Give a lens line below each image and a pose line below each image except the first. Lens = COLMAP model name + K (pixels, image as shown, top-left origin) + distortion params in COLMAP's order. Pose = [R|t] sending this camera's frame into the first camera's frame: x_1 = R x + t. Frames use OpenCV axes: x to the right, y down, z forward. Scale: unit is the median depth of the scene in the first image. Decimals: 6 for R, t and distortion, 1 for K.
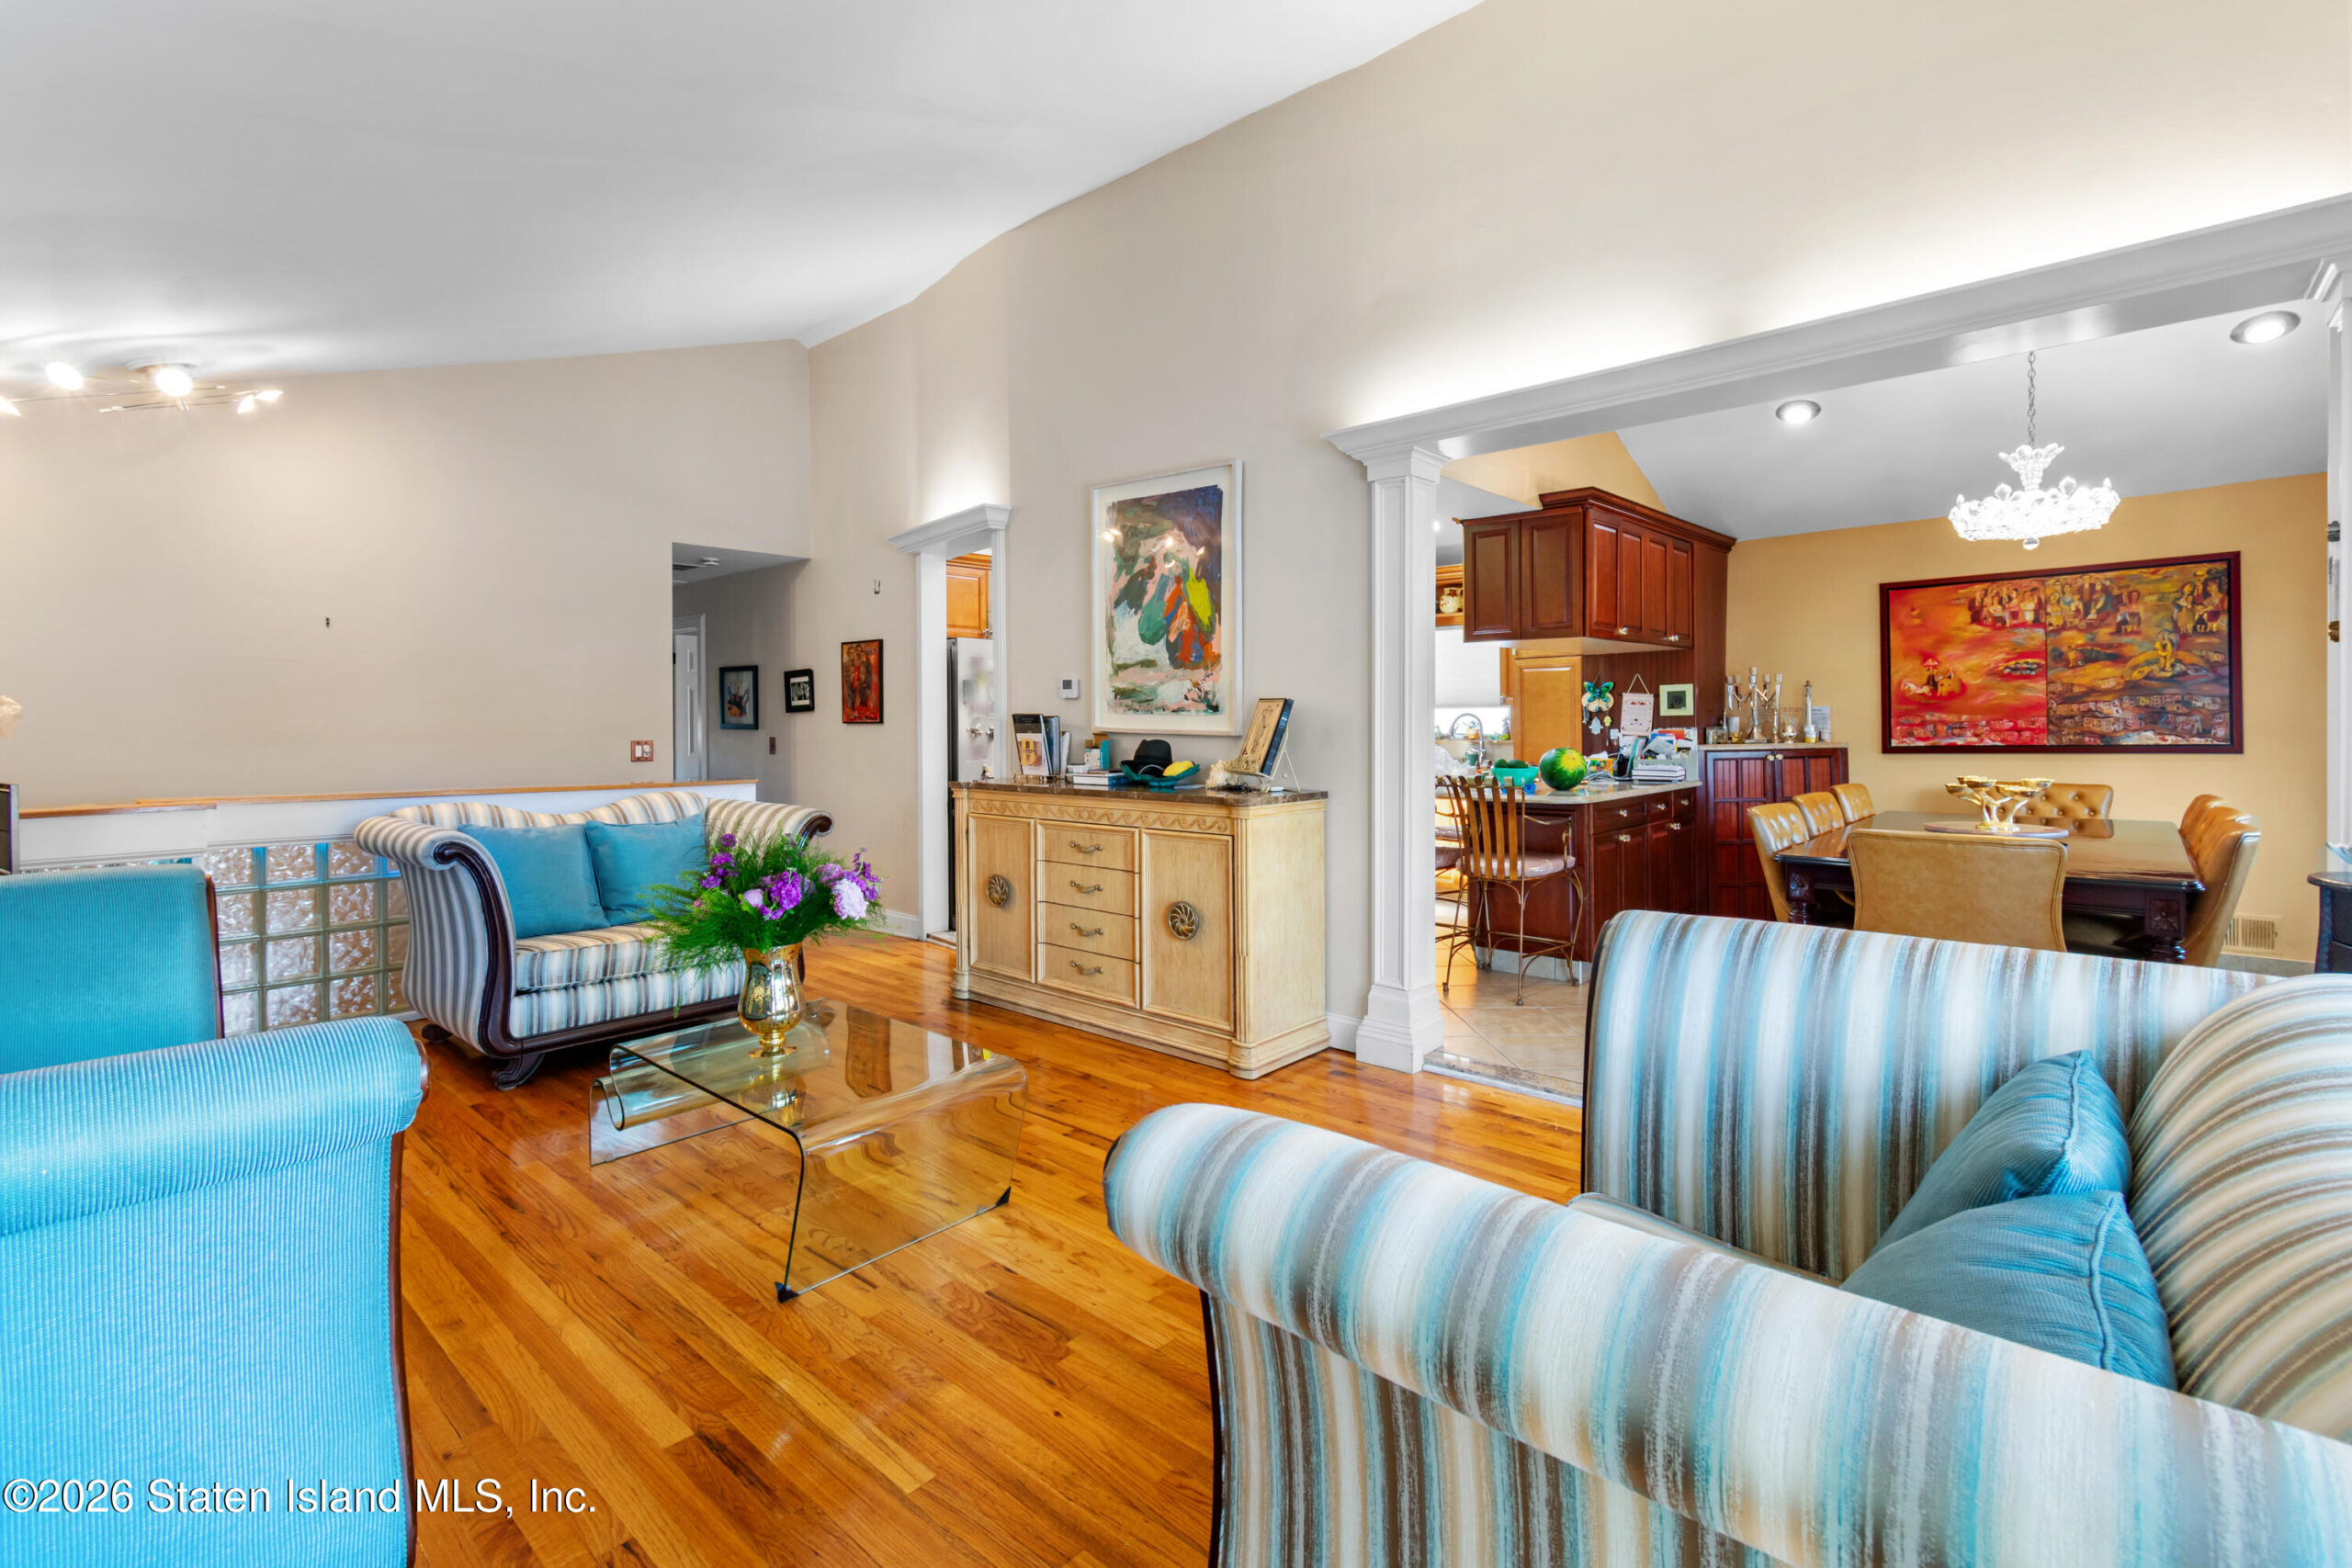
lens RADIAL K [[1046.3, 0, 1173.9], [0, 1046.3, 739.5], [0, 0, 1]] dist [0.001269, -0.000563]
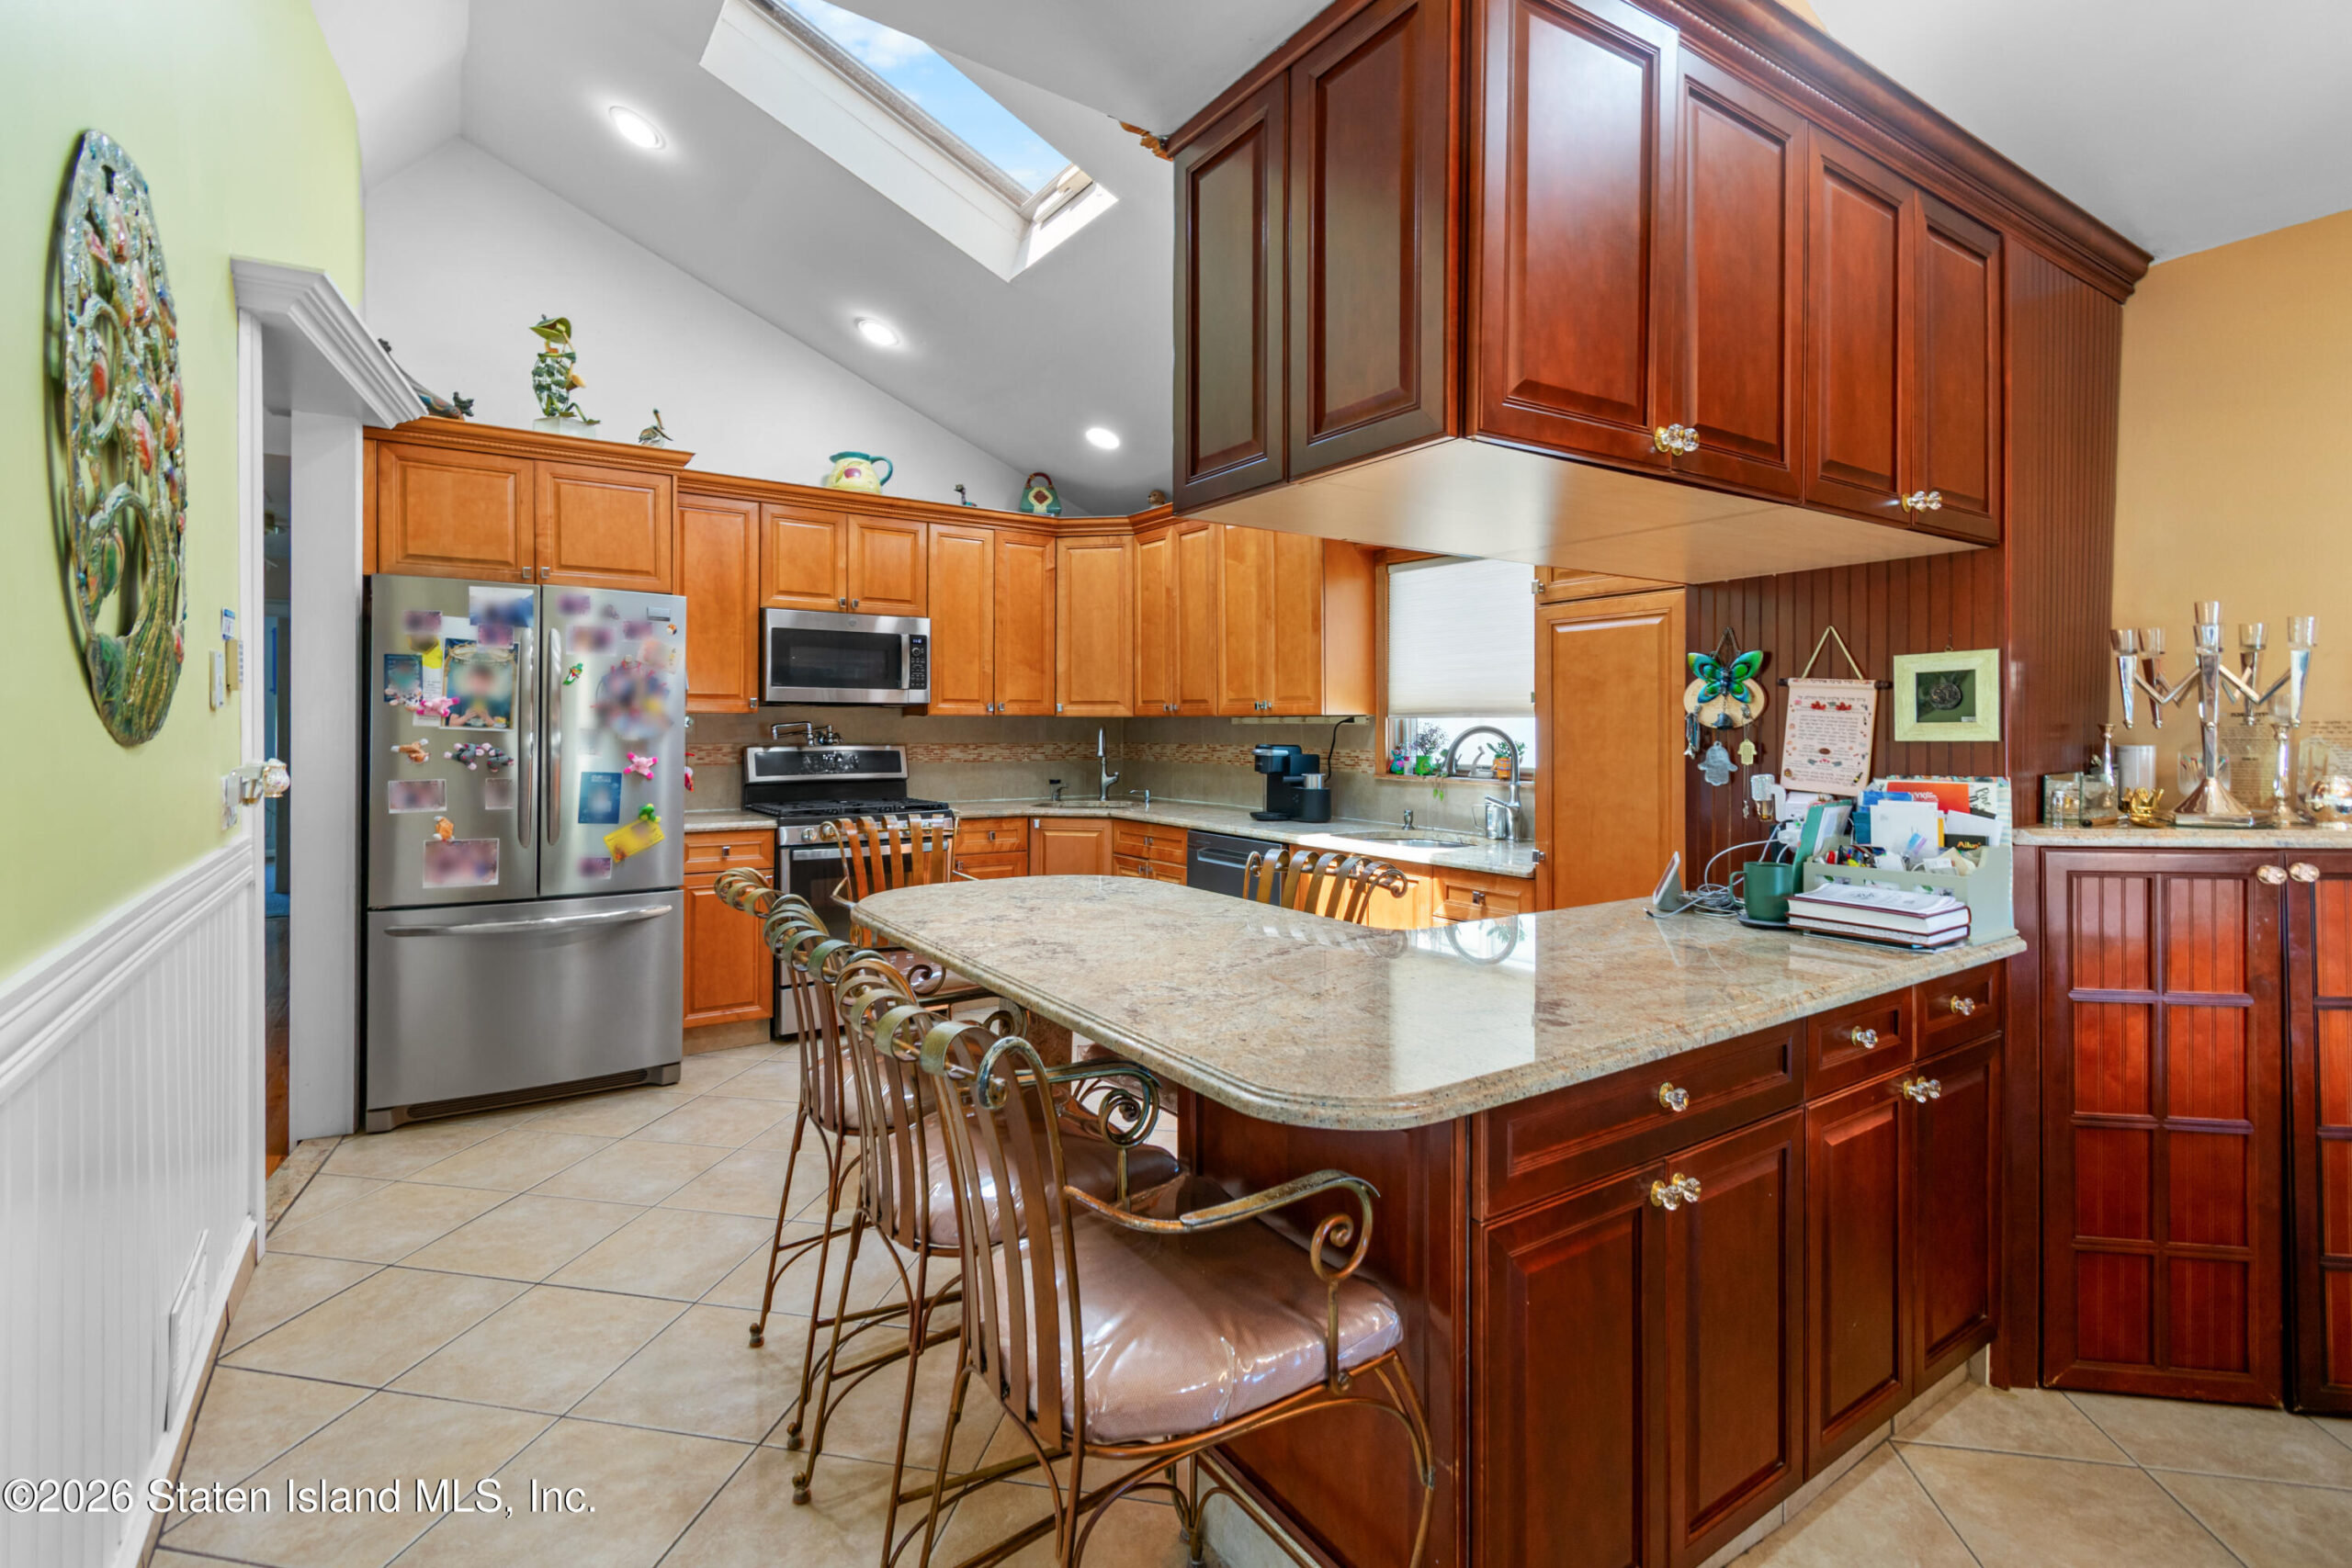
lens RADIAL K [[1070.4, 0, 1171.8], [0, 1070.4, 738.0], [0, 0, 1]] dist [0.000068, 0.000010]
pose [[0.972778, 0.012983, -0.231373, 0.336846], [-0.014824, 0.999871, -0.006221, -0.019453], [0.231263, 0.009481, 0.972845, 0.640088]]
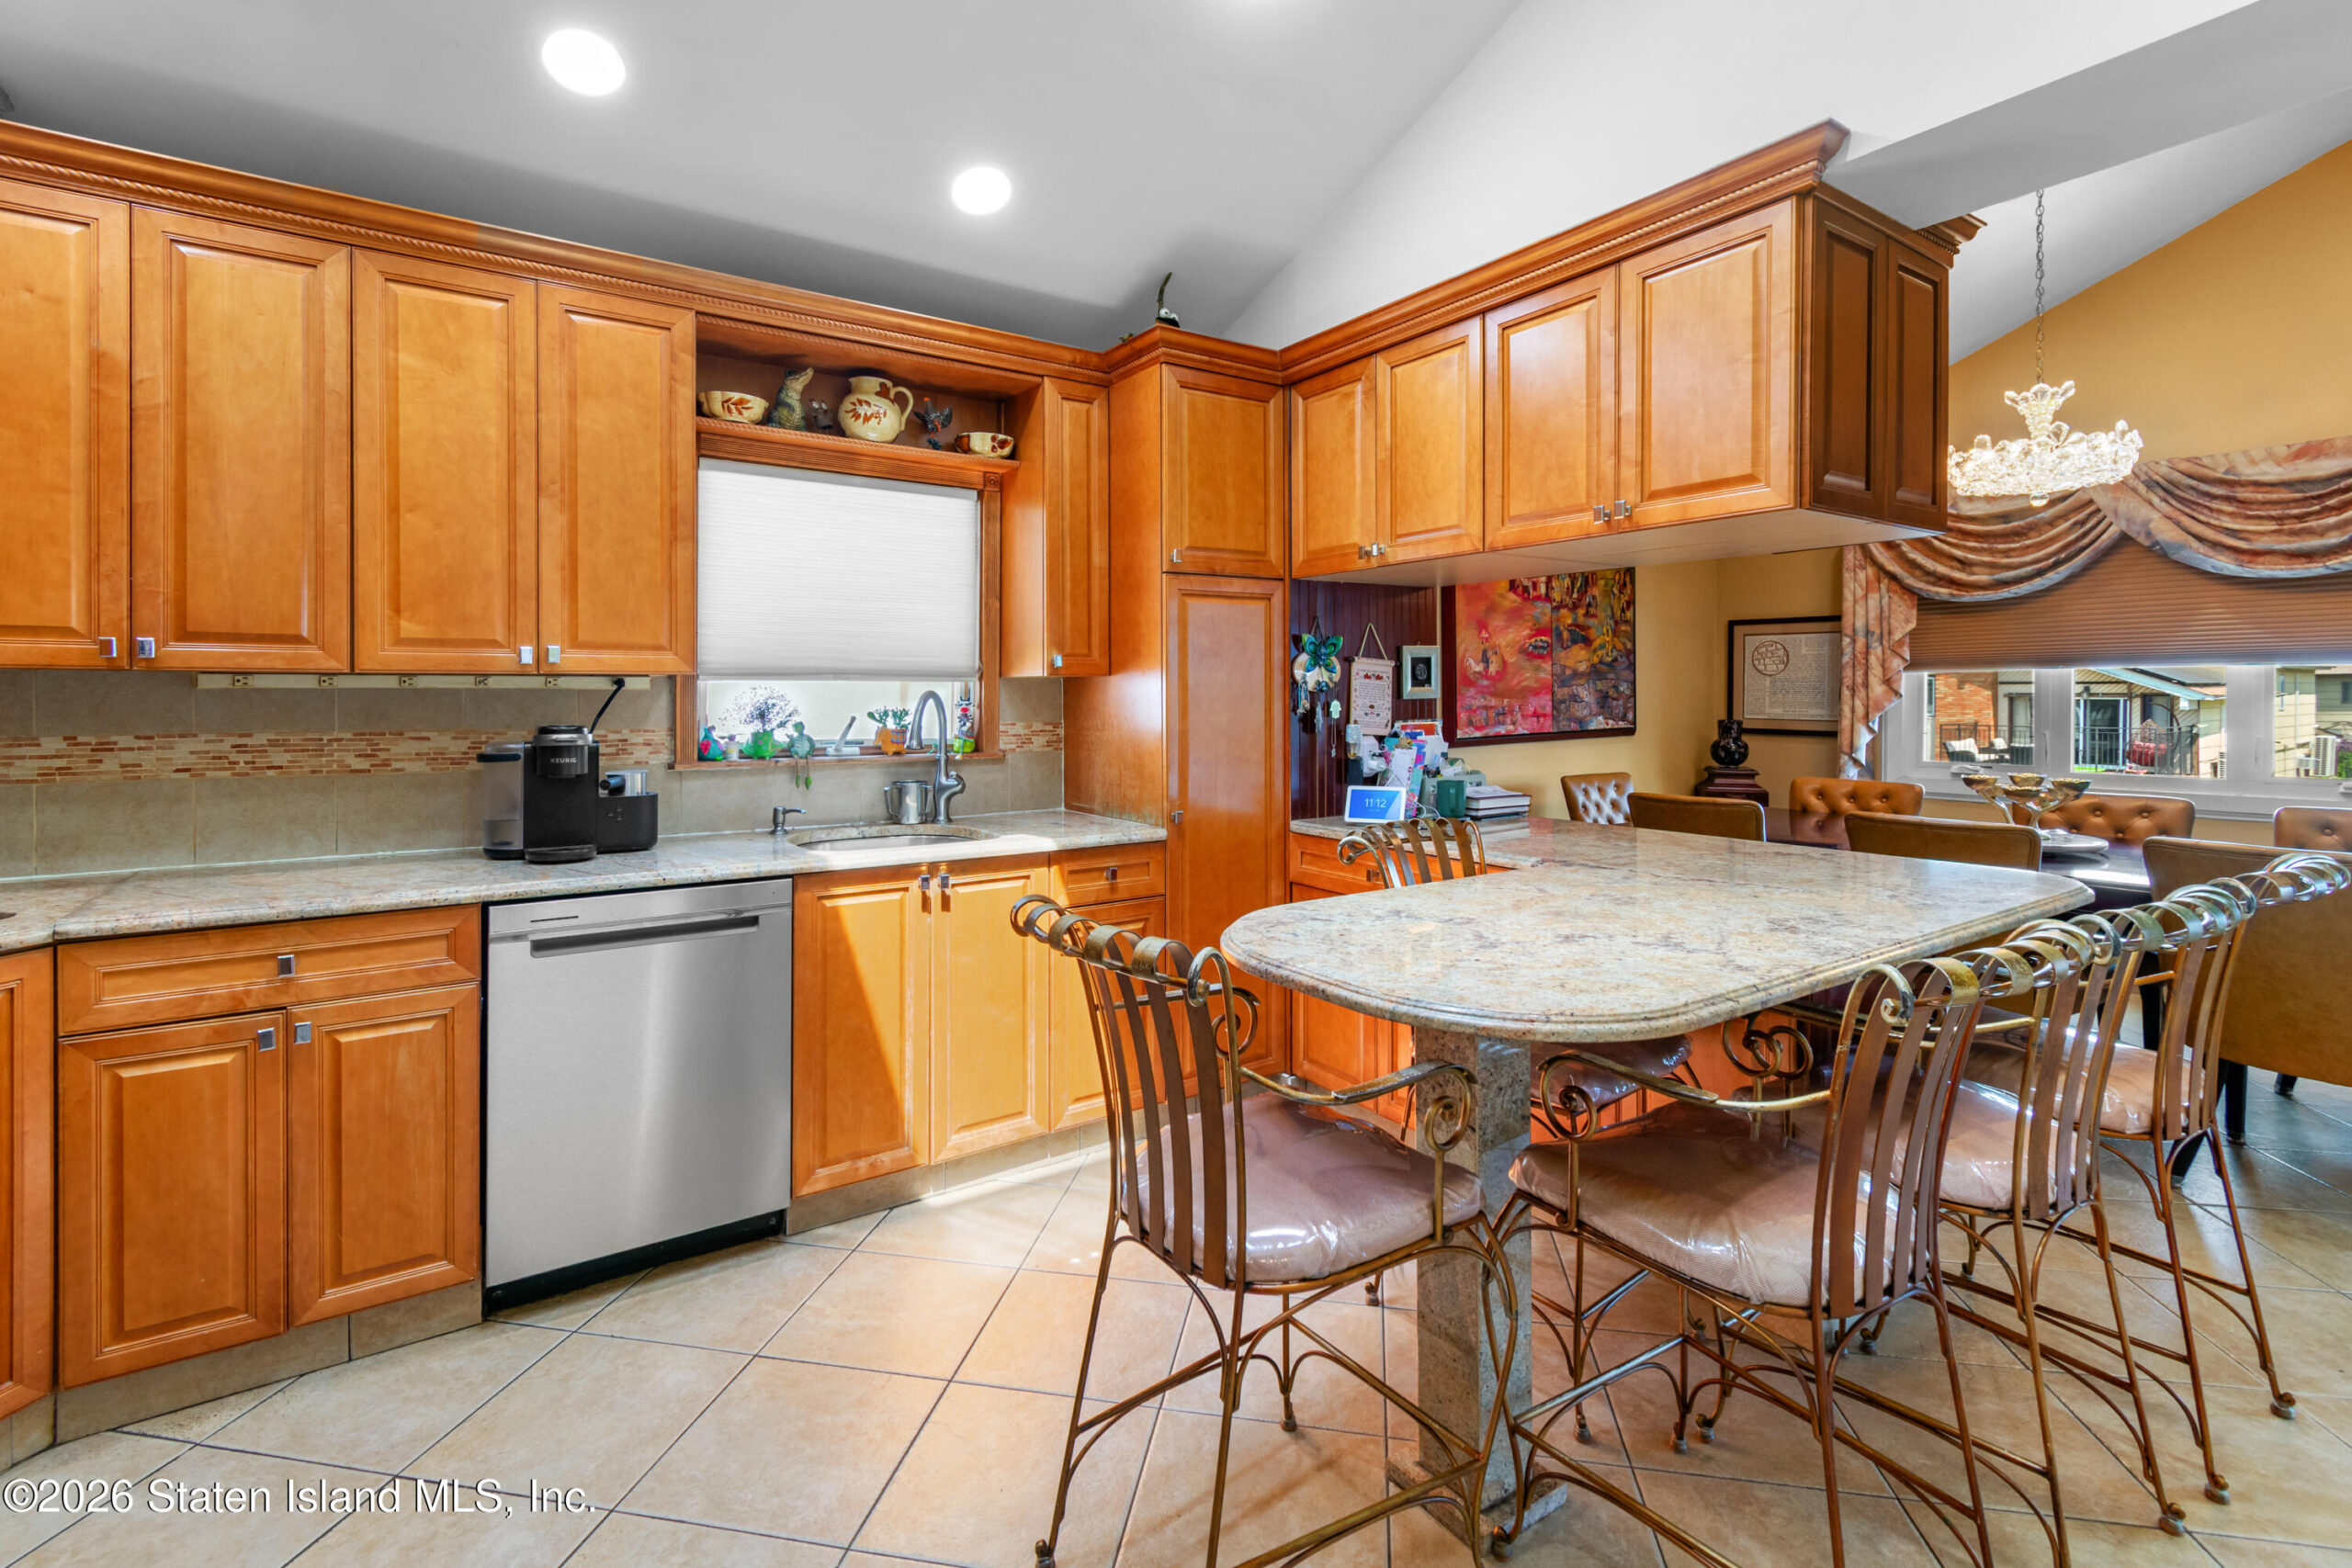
lens RADIAL K [[1062.0, 0, 1174.3], [0, 1062.0, 698.7], [0, 0, 1]] dist [0.001938, 0.000337]
pose [[0.233446, 0.001680, 0.972368, -0.136495], [0.019791, 0.999783, -0.006478, -0.023547], [-0.972168, 0.020756, 0.233362, 1.071622]]
